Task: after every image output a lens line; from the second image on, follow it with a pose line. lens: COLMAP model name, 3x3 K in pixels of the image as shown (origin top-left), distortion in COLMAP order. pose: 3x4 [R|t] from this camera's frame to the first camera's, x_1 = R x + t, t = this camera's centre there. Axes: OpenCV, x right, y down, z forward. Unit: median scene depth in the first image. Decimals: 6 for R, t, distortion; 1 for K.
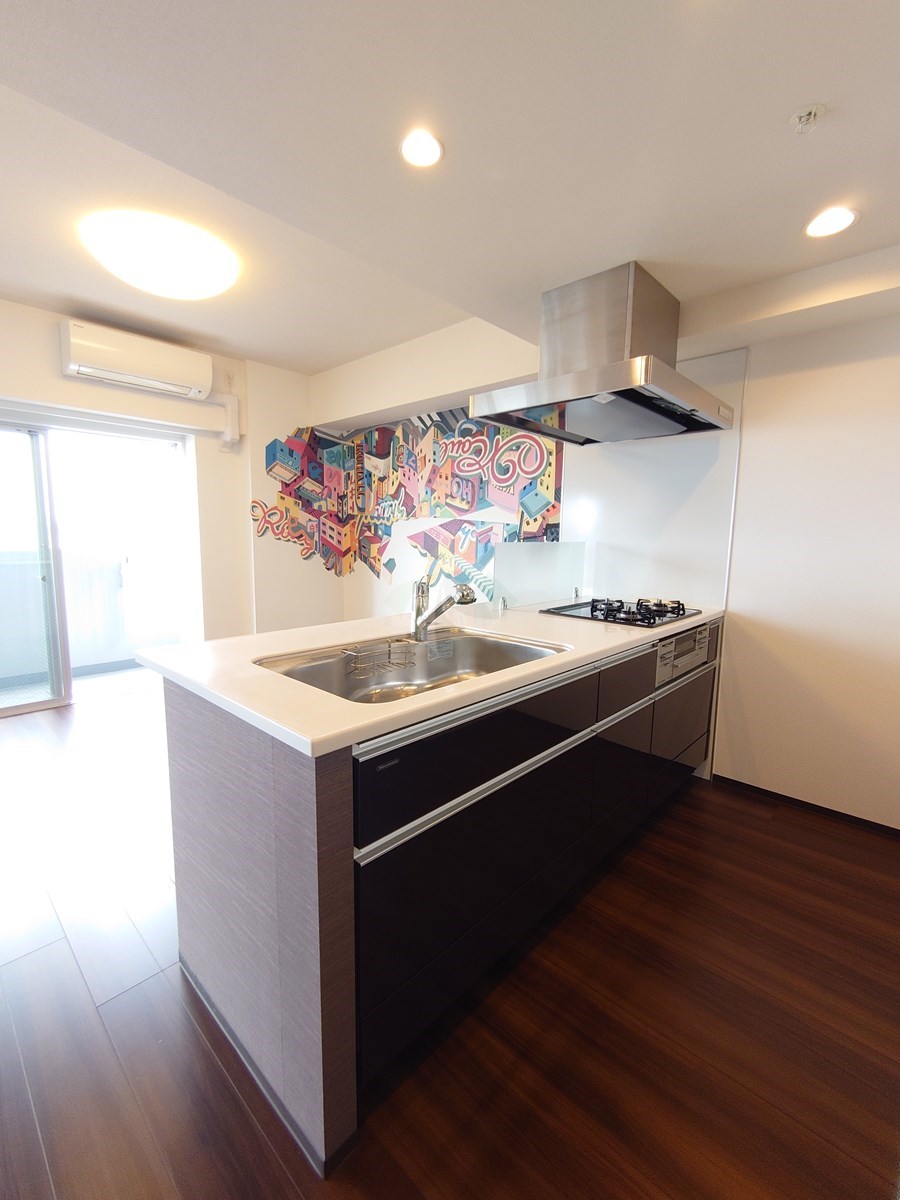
lens RADIAL K [[516.5, 0, 450.0], [0, 516.5, 600.0], [0, 0, 1]] dist [0.007191, -0.002281]
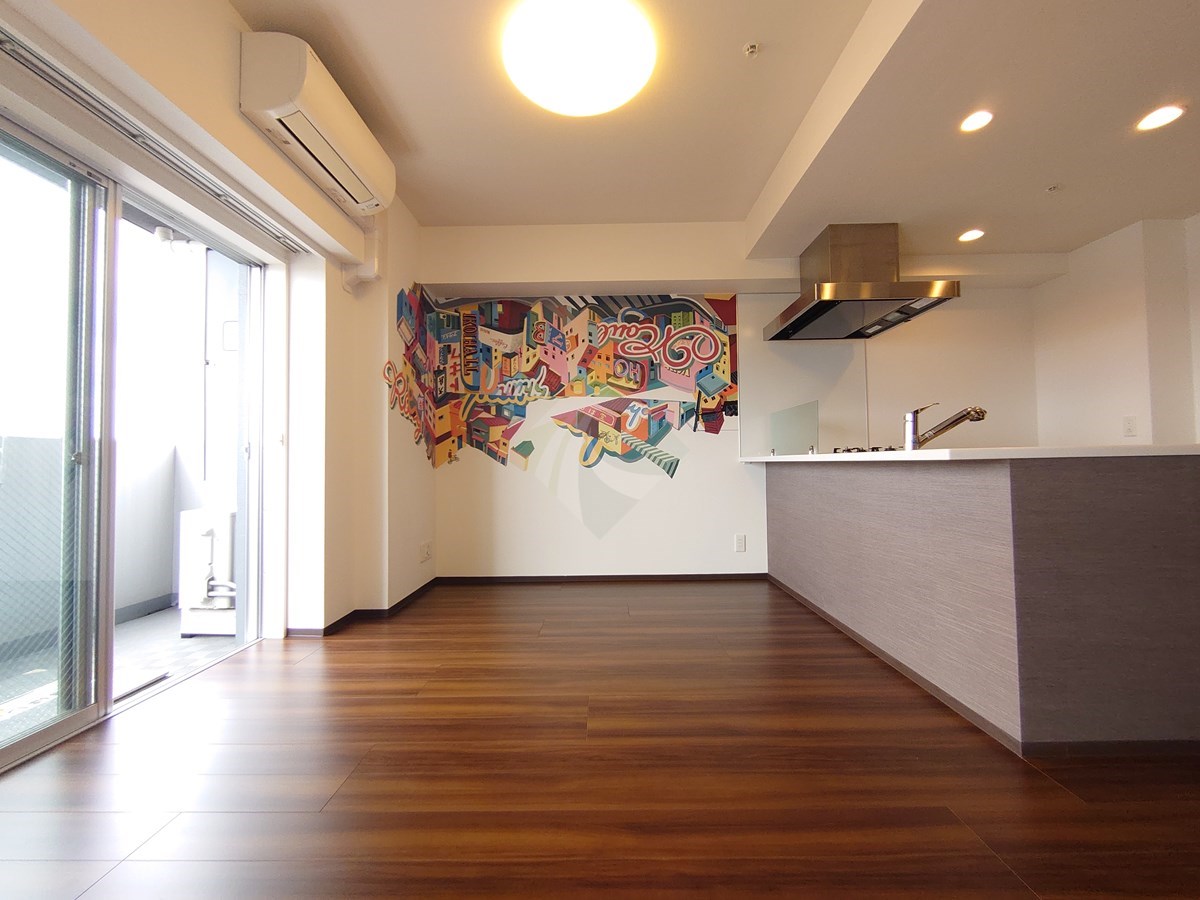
lens RADIAL K [[516.5, 0, 600.0], [0, 516.5, 450.0], [0, 0, 1]] dist [0.007191, -0.002281]
pose [[0.736119, -0.003278, 0.676845, -0.713705], [0.107605, 0.987837, -0.112244, 0.057021], [-0.668244, 0.155457, 0.727518, 0.290491]]
